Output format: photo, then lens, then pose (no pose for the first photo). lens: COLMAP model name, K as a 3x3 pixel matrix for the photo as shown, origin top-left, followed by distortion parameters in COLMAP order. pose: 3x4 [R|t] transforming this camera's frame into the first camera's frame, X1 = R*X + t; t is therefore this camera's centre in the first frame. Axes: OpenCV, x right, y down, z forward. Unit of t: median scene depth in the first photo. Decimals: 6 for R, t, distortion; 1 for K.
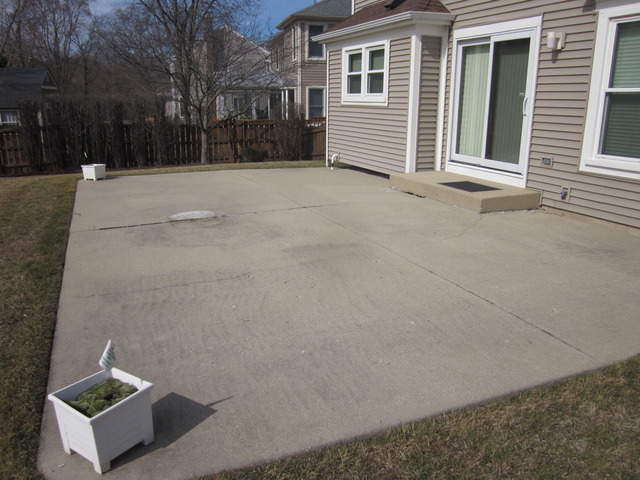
lens RADIAL K [[531.7, 0, 318.2], [0, 531.7, 240.1], [0, 0, 1]] dist [-0.043592, 0.017642]
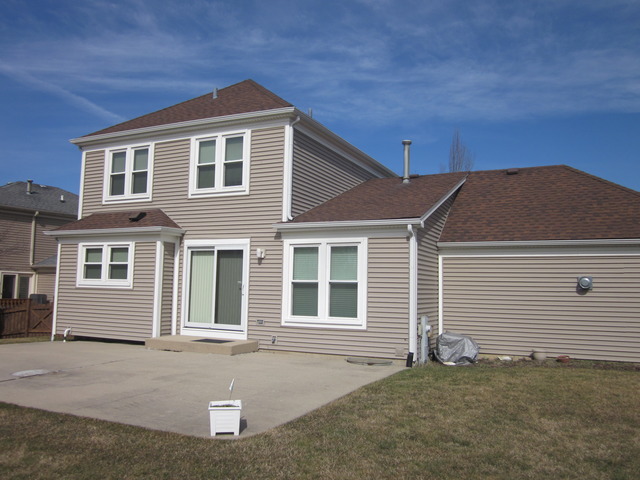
lens RADIAL K [[531.7, 0, 318.2], [0, 531.7, 240.1], [0, 0, 1]] dist [-0.043592, 0.017642]
pose [[0.742541, 0.072555, 0.665859, -0.467916], [0.157084, 0.947527, -0.278420, 0.083933], [-0.651120, 0.311334, 0.692180, -0.295536]]
